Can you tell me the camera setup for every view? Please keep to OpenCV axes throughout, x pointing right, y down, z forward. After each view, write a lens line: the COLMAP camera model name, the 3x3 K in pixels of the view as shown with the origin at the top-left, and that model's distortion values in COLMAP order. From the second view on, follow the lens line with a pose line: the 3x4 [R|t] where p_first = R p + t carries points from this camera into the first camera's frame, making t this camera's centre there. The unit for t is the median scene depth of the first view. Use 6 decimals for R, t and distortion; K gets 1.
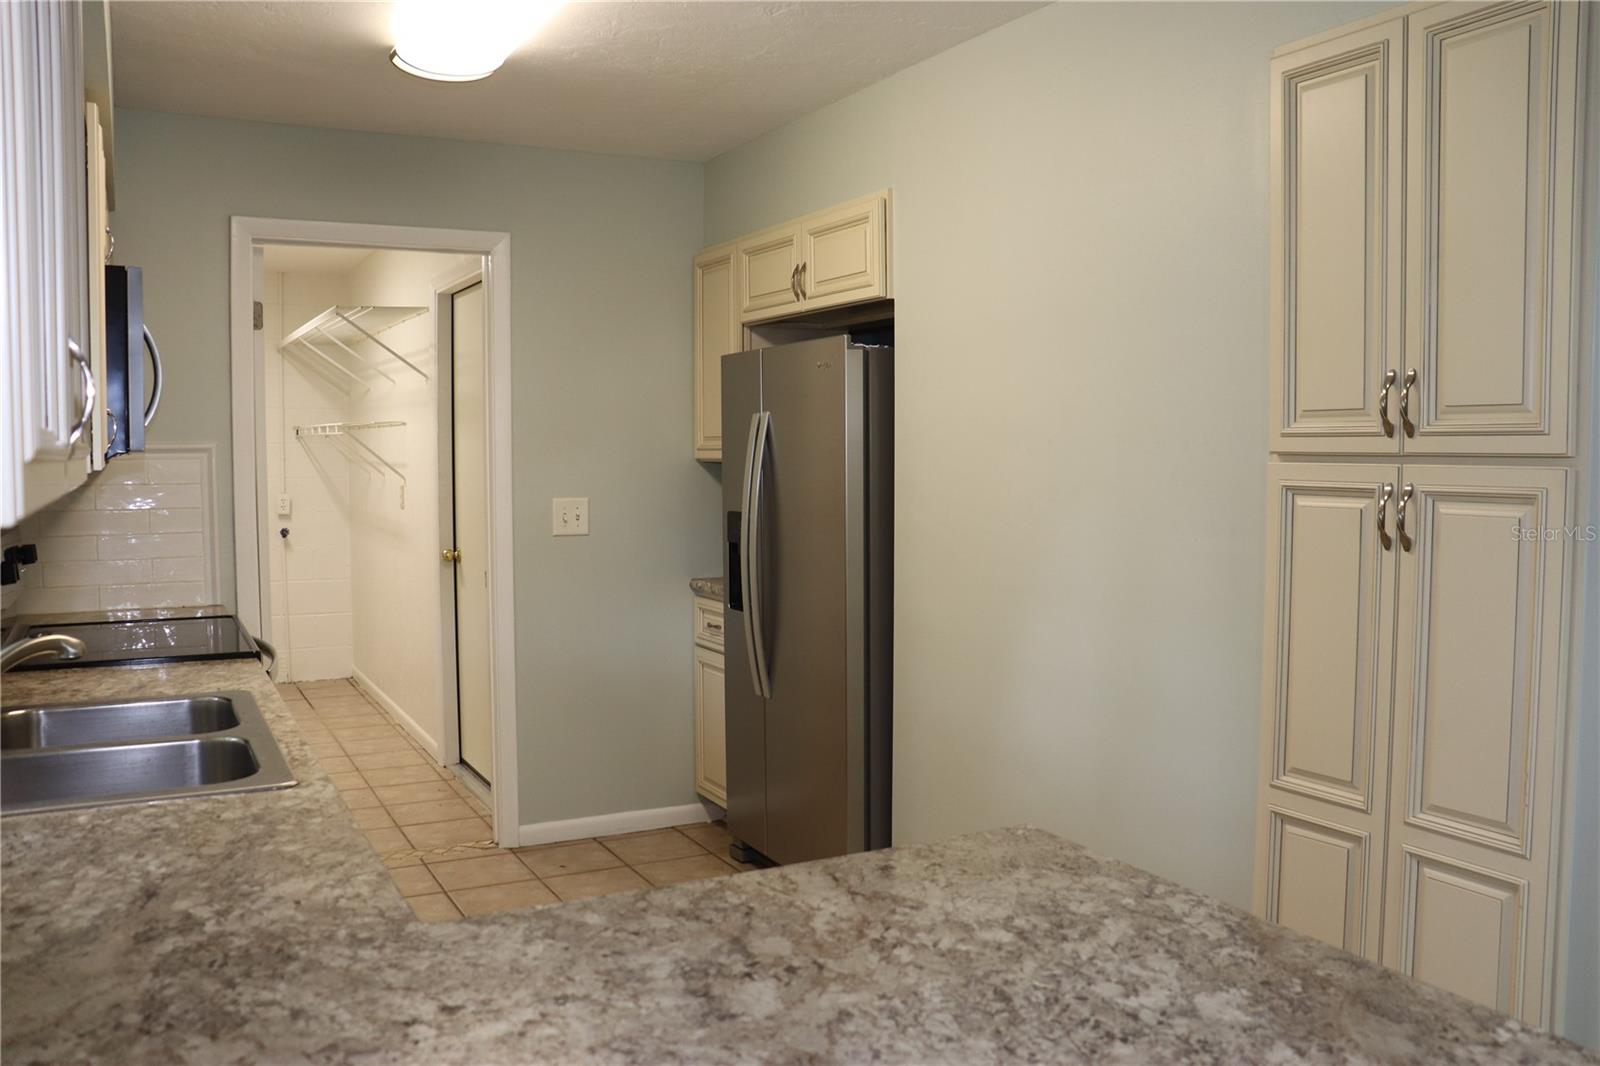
lens RADIAL K [[1308.0, 0, 833.0], [0, 1308.0, 538.2], [0, 0, 1]] dist [-0.090909, 0.006302]
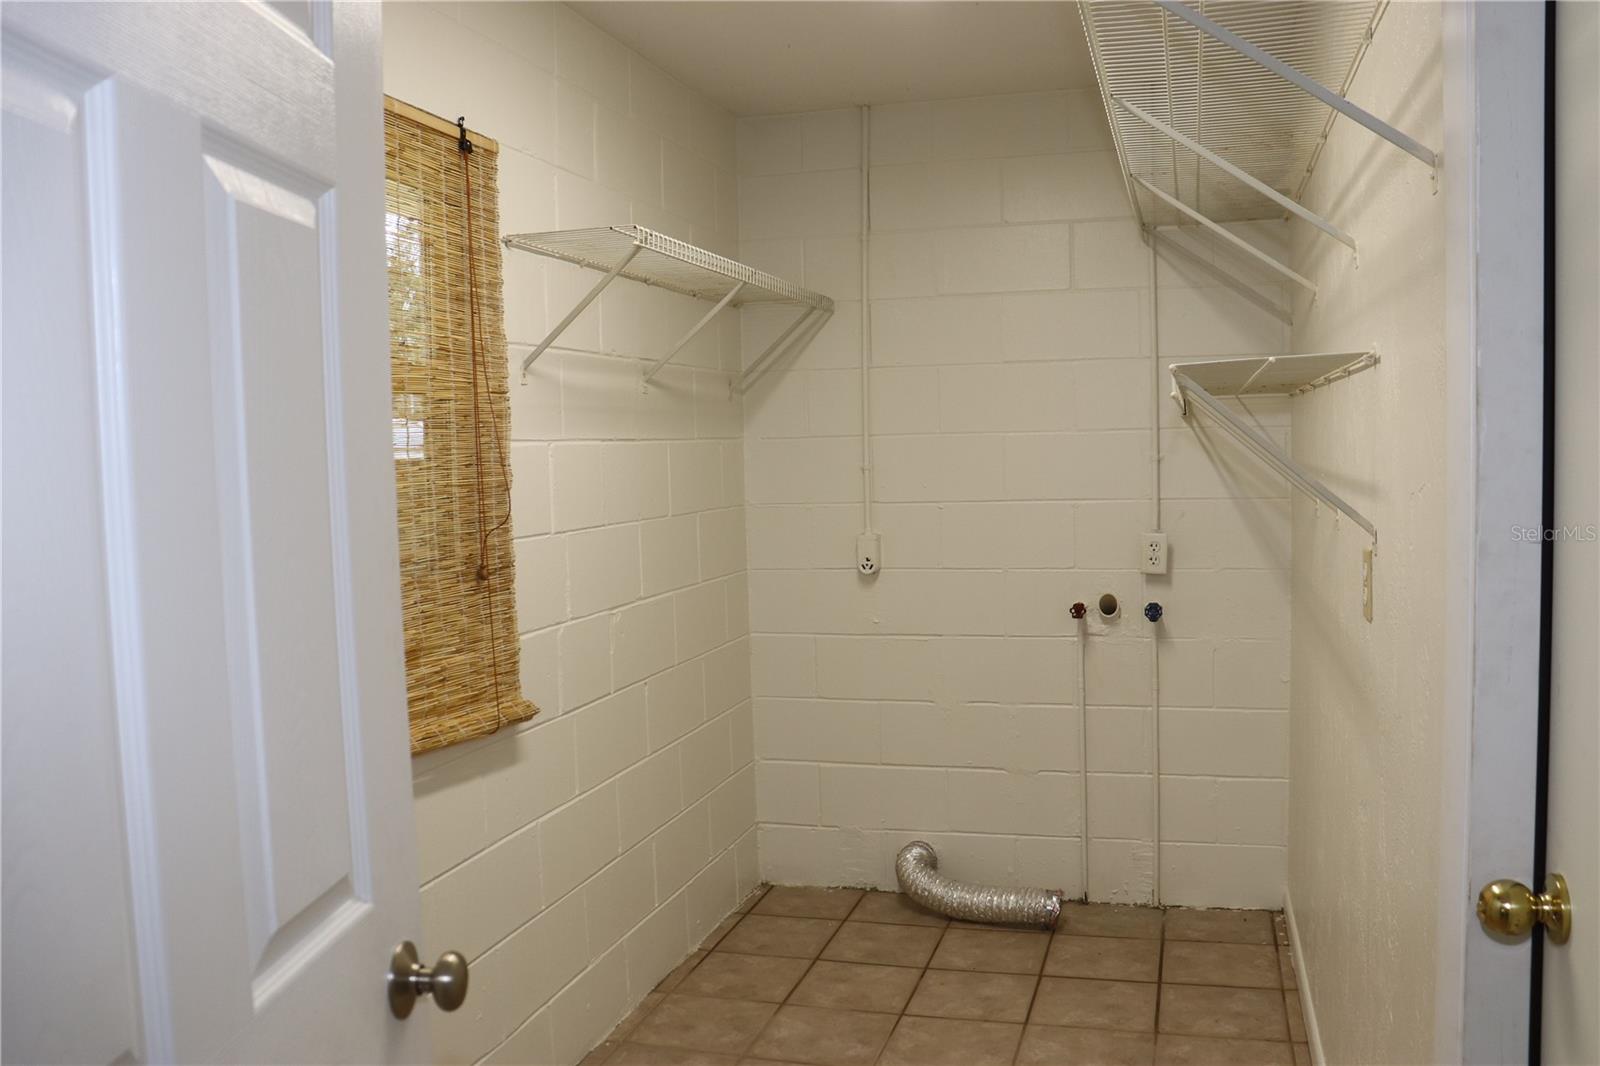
lens RADIAL K [[1308.0, 0, 833.0], [0, 1308.0, 538.2], [0, 0, 1]] dist [-0.090909, 0.006302]
pose [[0.715999, 0.029270, -0.697487, -0.279071], [-0.022924, 0.999568, 0.018414, -0.064371], [0.697725, 0.002805, 0.716360, 0.925740]]
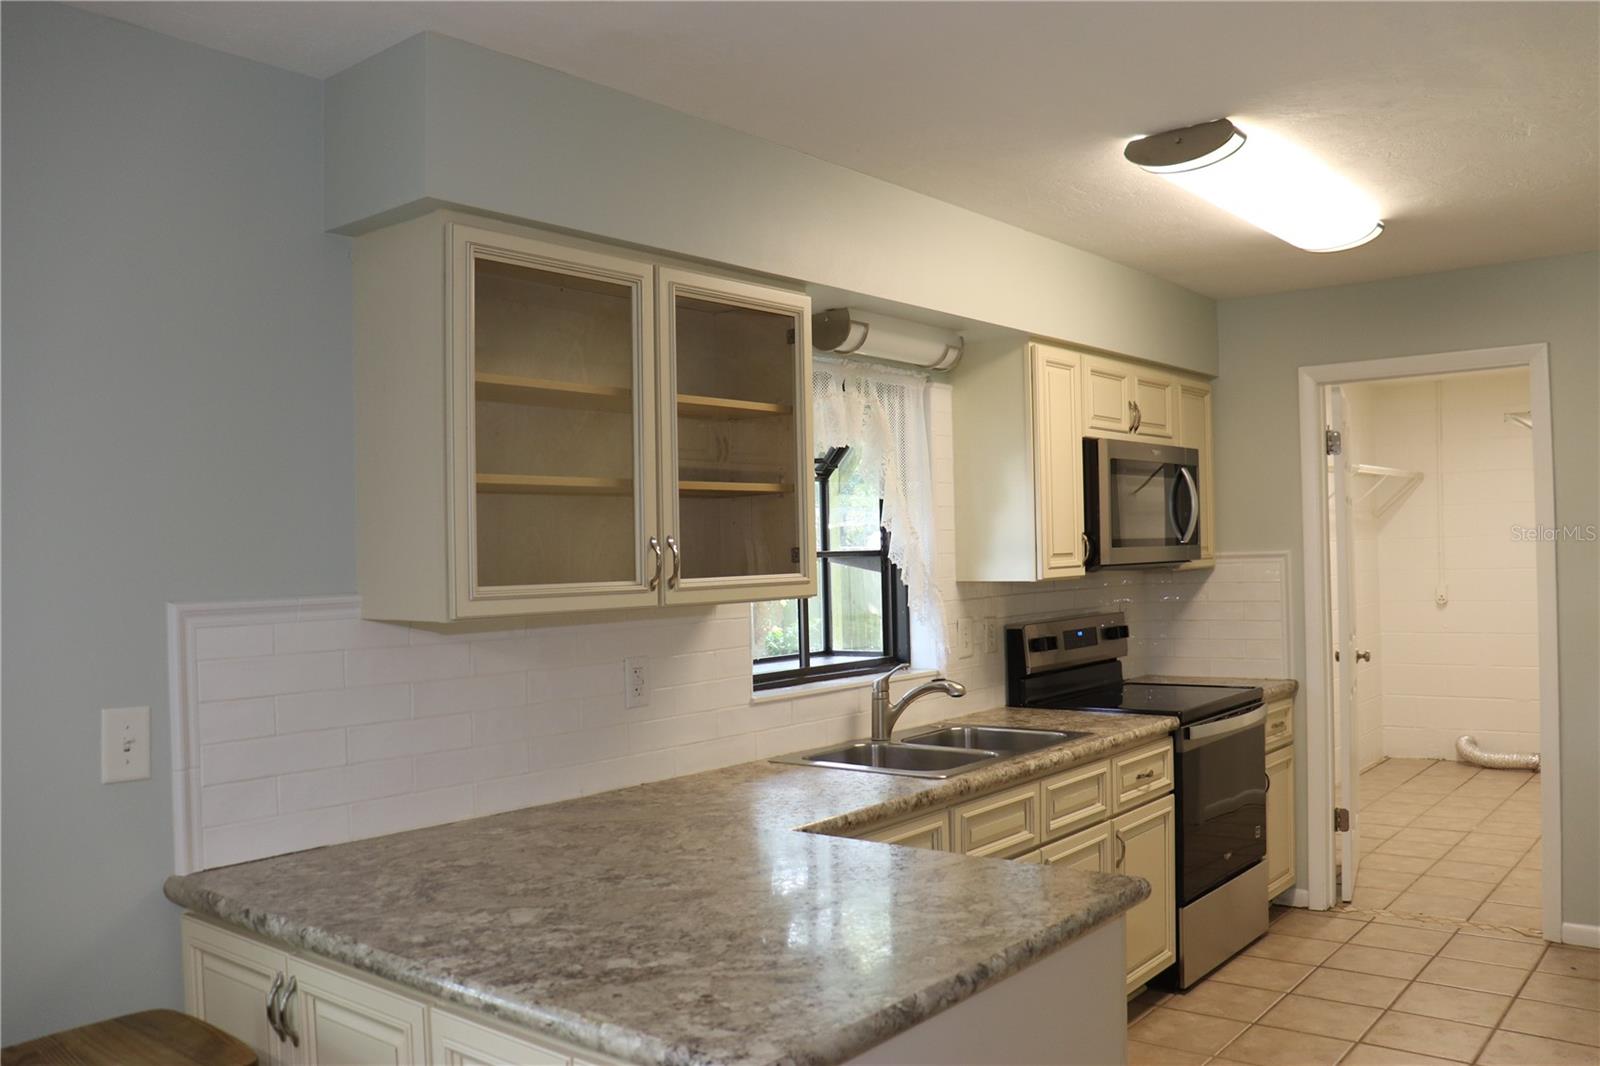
lens RADIAL K [[1308.0, 0, 833.0], [0, 1308.0, 538.2], [0, 0, 1]] dist [-0.090909, 0.006302]
pose [[0.393293, -0.019213, -0.919212, 0.441855], [-0.036639, 0.998660, -0.036550, -0.019513], [0.918683, 0.048054, 0.392062, 0.080429]]
